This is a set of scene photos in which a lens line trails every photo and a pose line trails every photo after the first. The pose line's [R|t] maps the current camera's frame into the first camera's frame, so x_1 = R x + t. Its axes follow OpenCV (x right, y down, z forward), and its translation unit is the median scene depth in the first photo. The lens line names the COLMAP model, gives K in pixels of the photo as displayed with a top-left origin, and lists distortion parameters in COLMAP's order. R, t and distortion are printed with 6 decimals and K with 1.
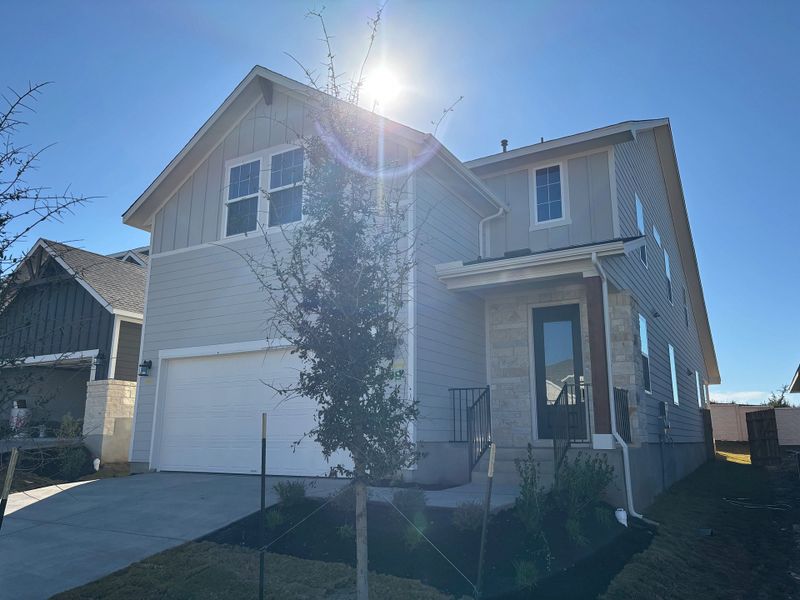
lens RADIAL K [[609.1, 0, 400.0], [0, 609.1, 300.0], [0, 0, 1]] dist [0.006953, 0.001313]
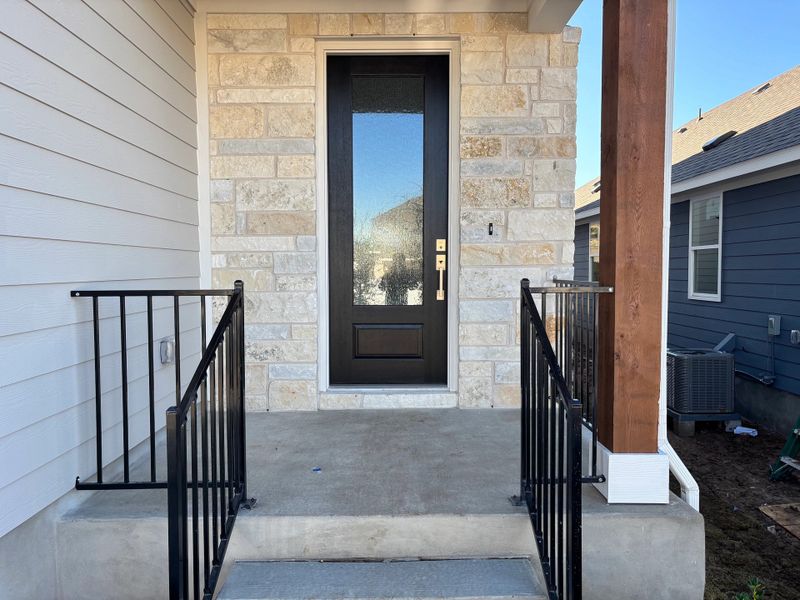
lens RADIAL K [[609.1, 0, 400.0], [0, 609.1, 300.0], [0, 0, 1]] dist [0.006953, 0.001313]
pose [[0.862900, -0.034420, 0.504201, 0.061785], [-0.102484, 0.965031, 0.241273, 0.066470], [-0.494874, -0.259868, 0.829198, 0.642999]]
